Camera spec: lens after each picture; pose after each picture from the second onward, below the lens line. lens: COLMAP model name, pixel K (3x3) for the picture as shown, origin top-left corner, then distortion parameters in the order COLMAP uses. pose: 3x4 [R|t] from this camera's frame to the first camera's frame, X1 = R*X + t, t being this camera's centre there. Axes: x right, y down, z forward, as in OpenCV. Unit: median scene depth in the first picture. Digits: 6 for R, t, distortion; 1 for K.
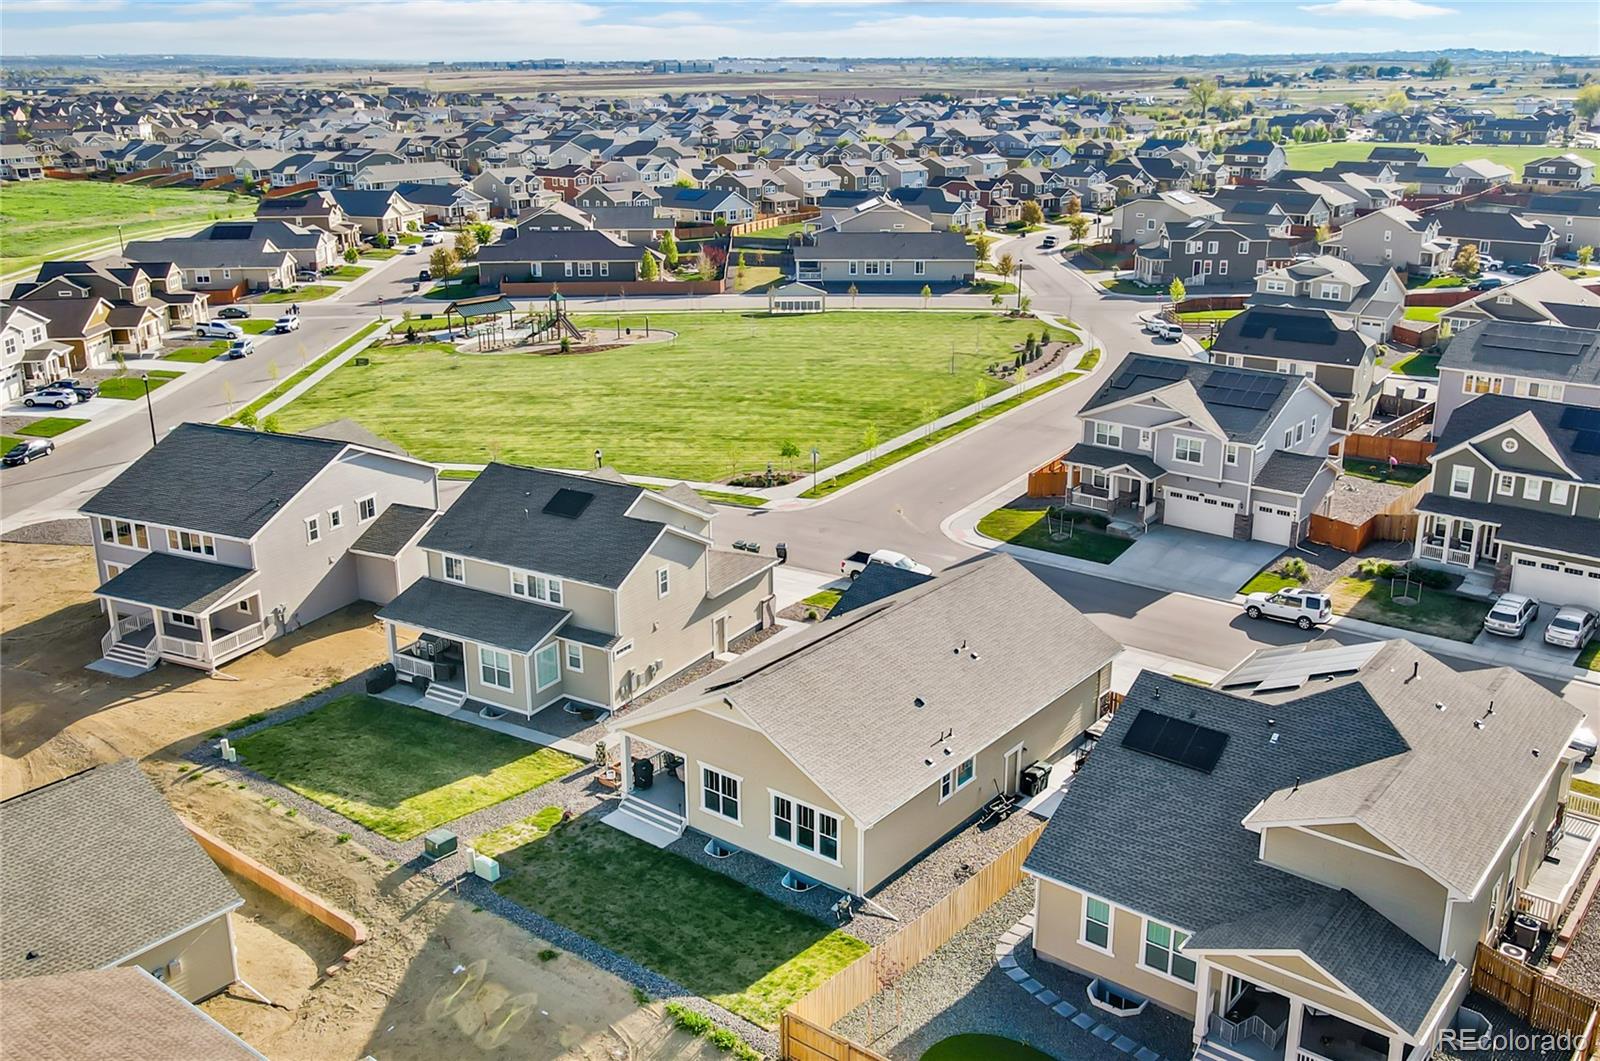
lens RADIAL K [[1411.7, 0, 806.0], [0, 1411.7, 513.6], [0, 0, 1]] dist [0.003995, 0.025158]
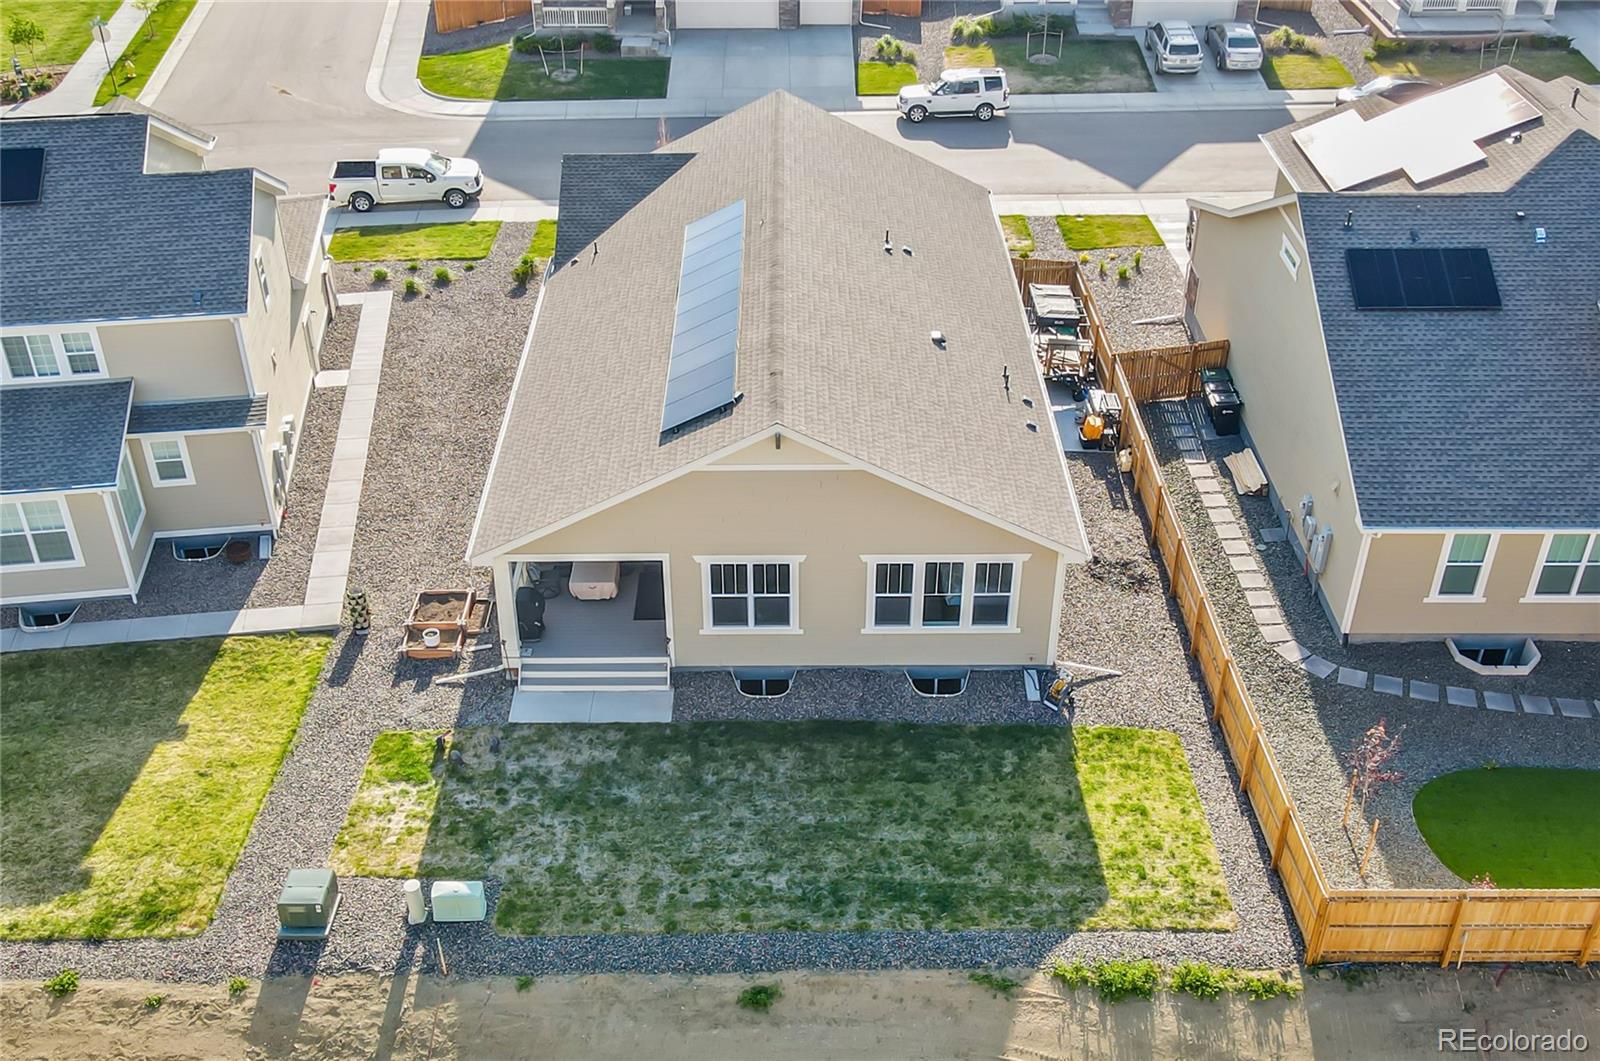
lens RADIAL K [[1648.5, 0, 747.8], [0, 1648.5, 482.4], [0, 0, 1]] dist [0.017296, 0.000000]
pose [[0.791679, -0.329713, 0.514328, -0.312942], [0.190869, 0.933210, 0.304446, -0.036254], [-0.580356, -0.142854, 0.801736, 0.388124]]
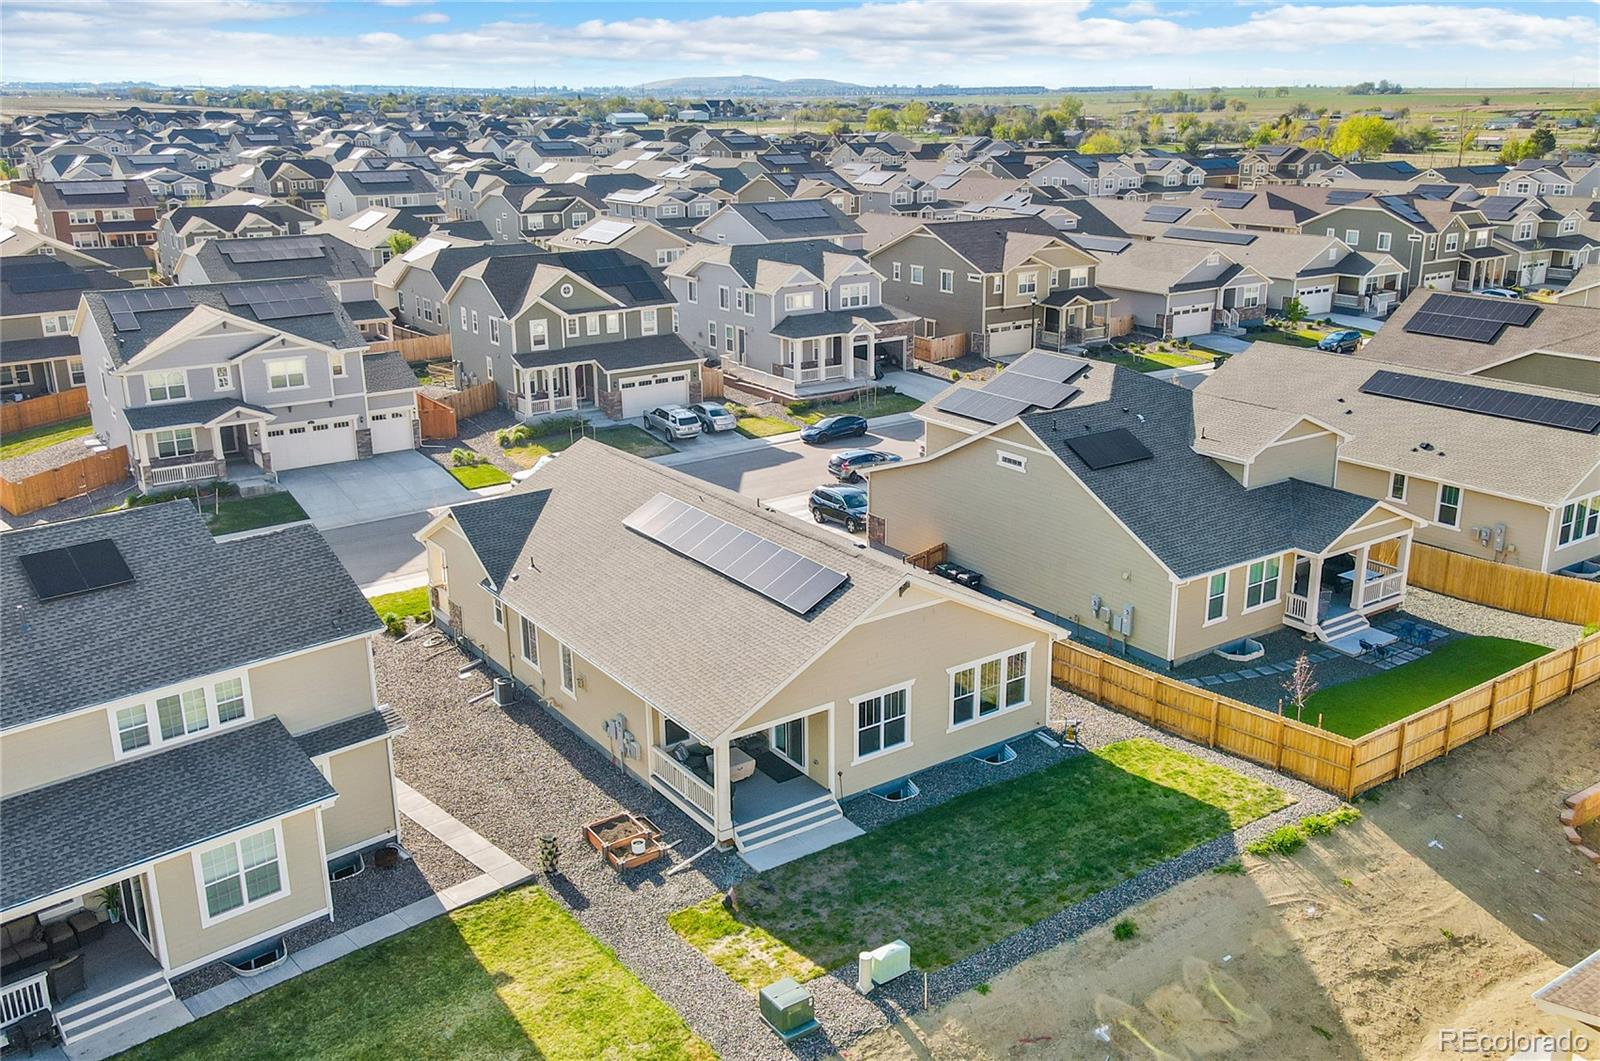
lens RADIAL K [[1411.7, 0, 786.3], [0, 1411.7, 521.1], [0, 0, 1]] dist [0.003995, 0.025158]
pose [[0.291097, -0.278023, 0.915405, -0.592906], [0.295521, 0.936179, 0.190357, -0.047795], [-0.909906, 0.215109, 0.354680, 0.615109]]
